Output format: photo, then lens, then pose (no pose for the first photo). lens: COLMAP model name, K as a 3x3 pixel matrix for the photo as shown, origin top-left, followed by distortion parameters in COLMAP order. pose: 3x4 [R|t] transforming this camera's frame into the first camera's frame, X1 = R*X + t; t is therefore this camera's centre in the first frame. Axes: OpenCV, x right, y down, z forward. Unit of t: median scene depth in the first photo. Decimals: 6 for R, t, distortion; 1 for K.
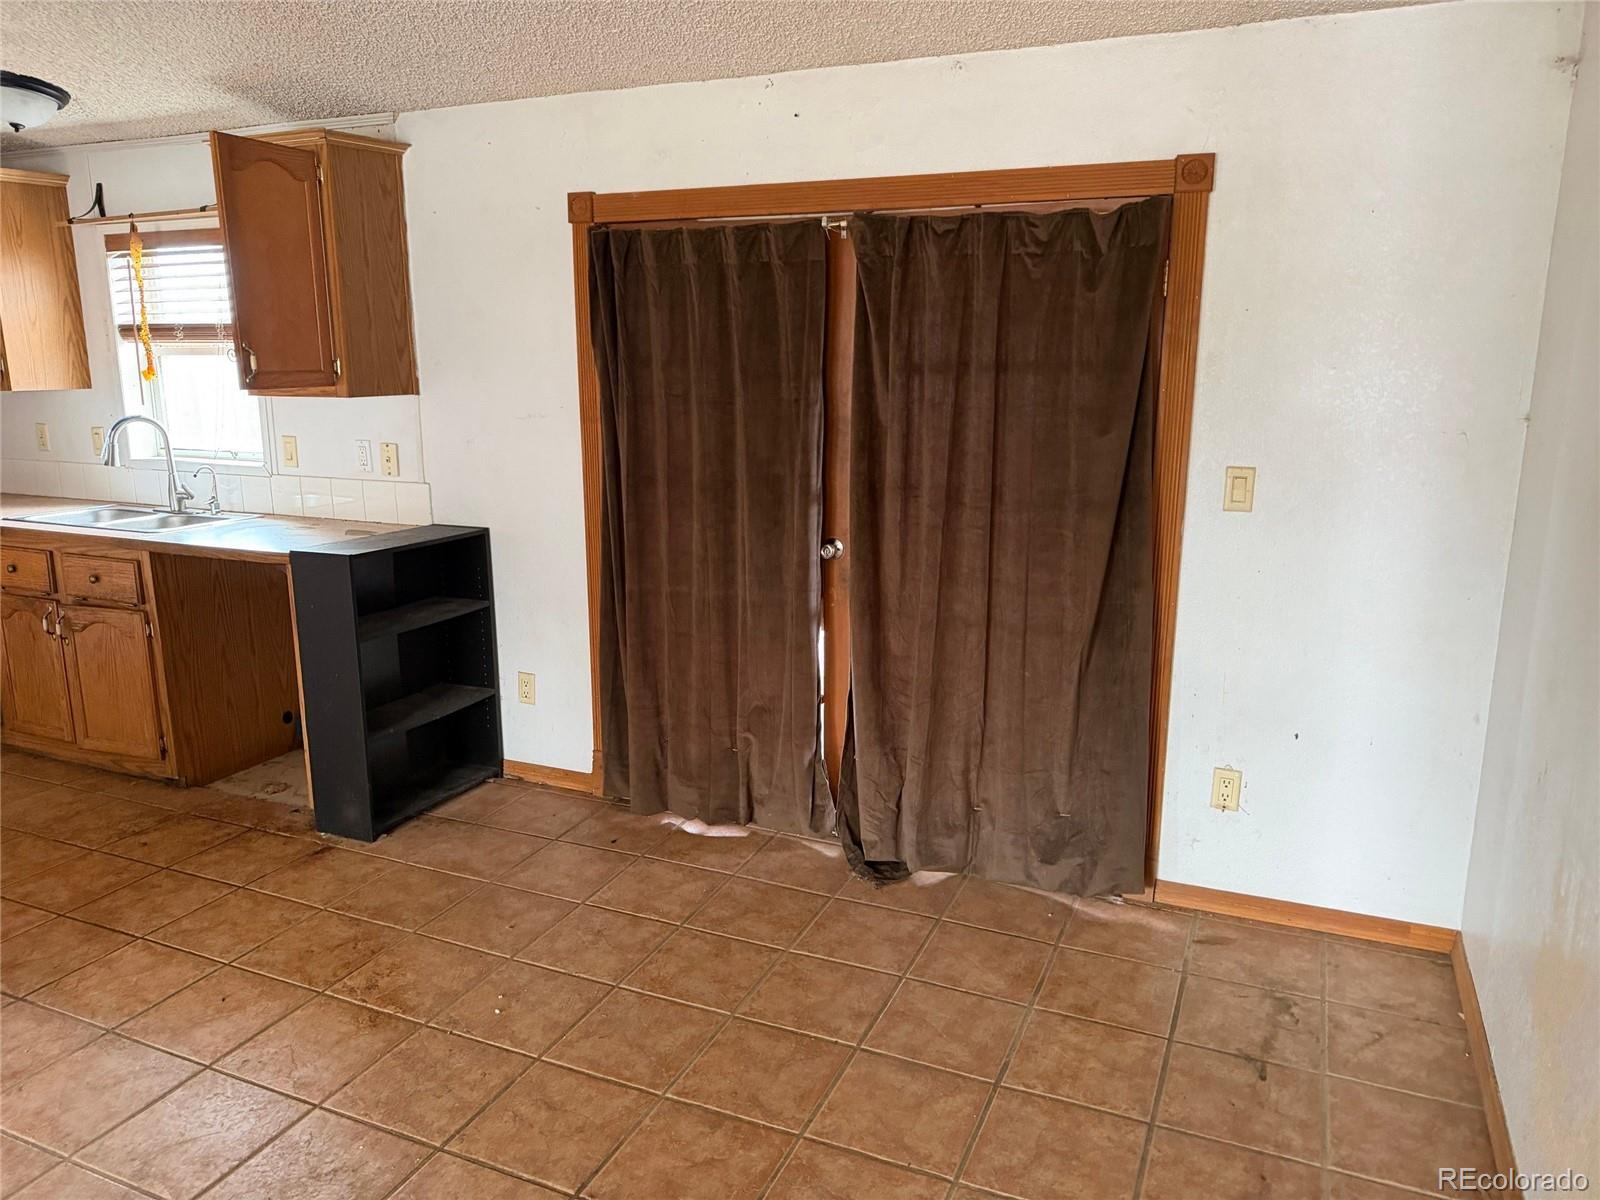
lens RADIAL K [[1144.2, 0, 807.6], [0, 1144.2, 611.9], [0, 0, 1]] dist [0.088300, -0.072063]
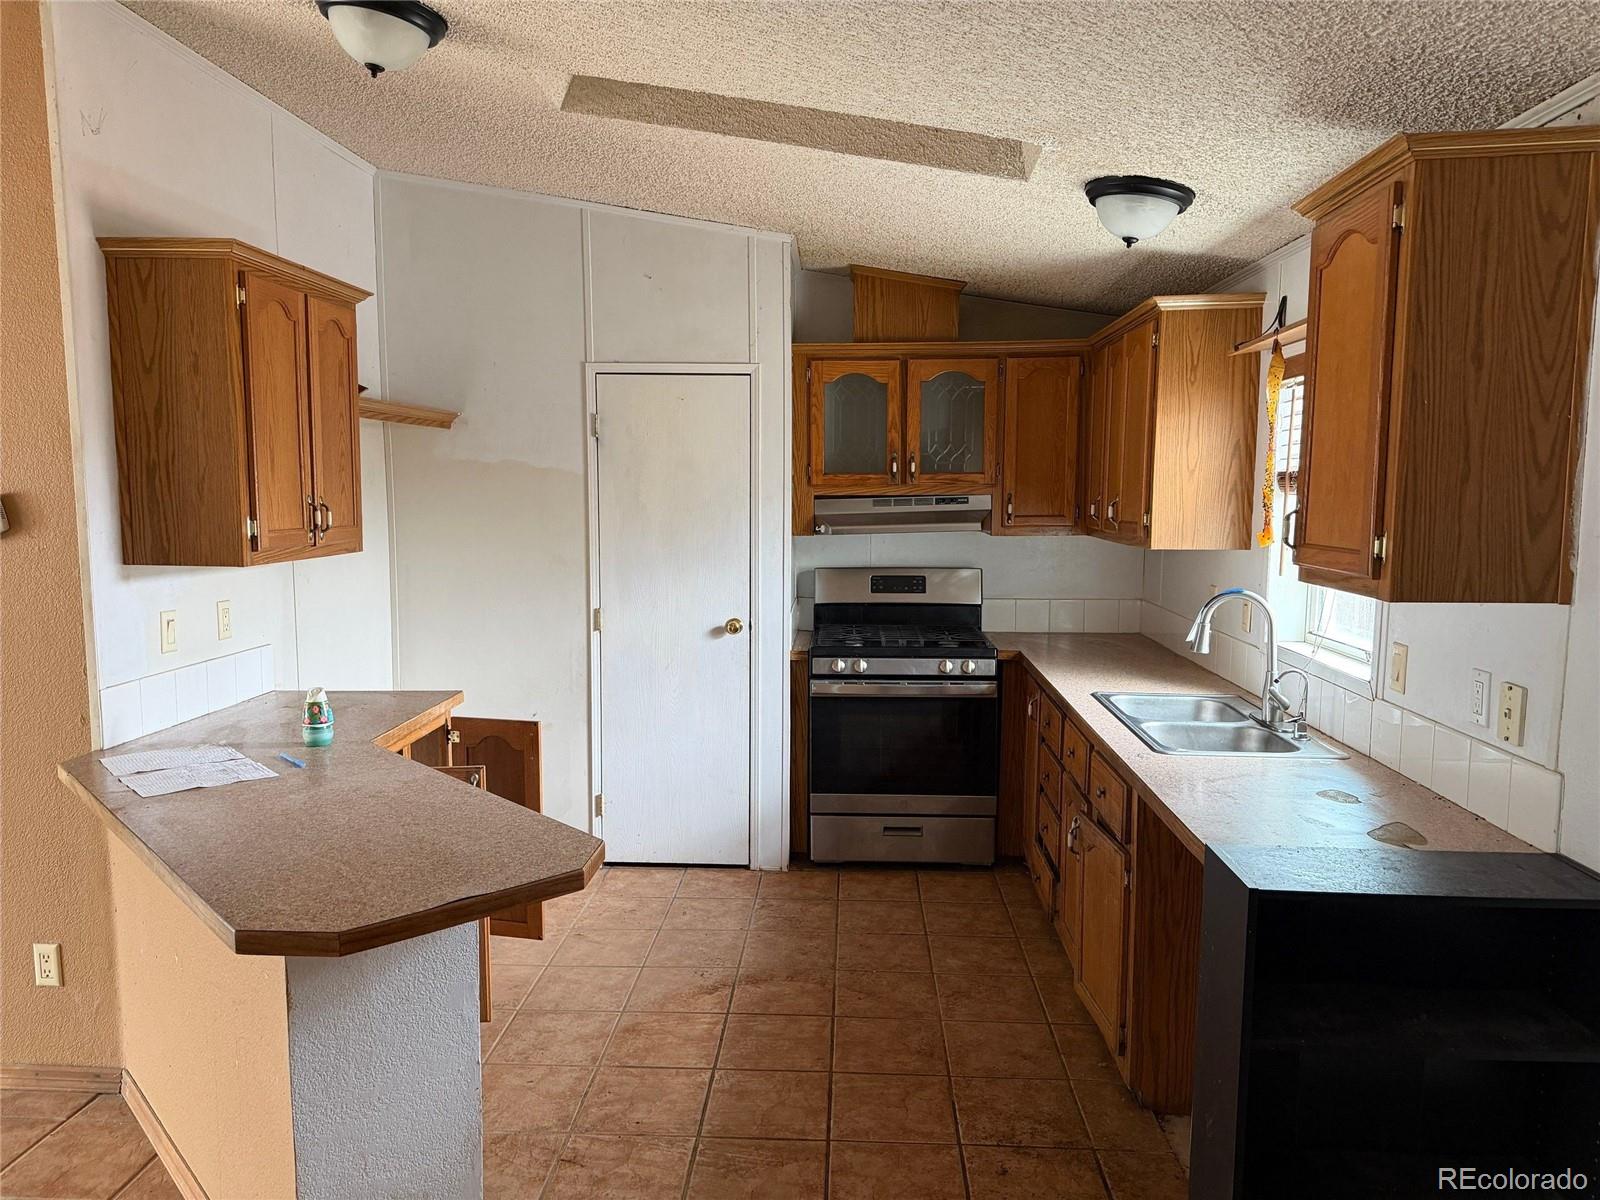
lens RADIAL K [[1144.2, 0, 807.6], [0, 1144.2, 611.9], [0, 0, 1]] dist [0.088300, -0.072063]
pose [[0.365940, 0.114446, -0.923575, 0.020170], [-0.211767, 0.976615, 0.037112, -0.134126], [0.906224, 0.182002, 0.381619, 0.503147]]
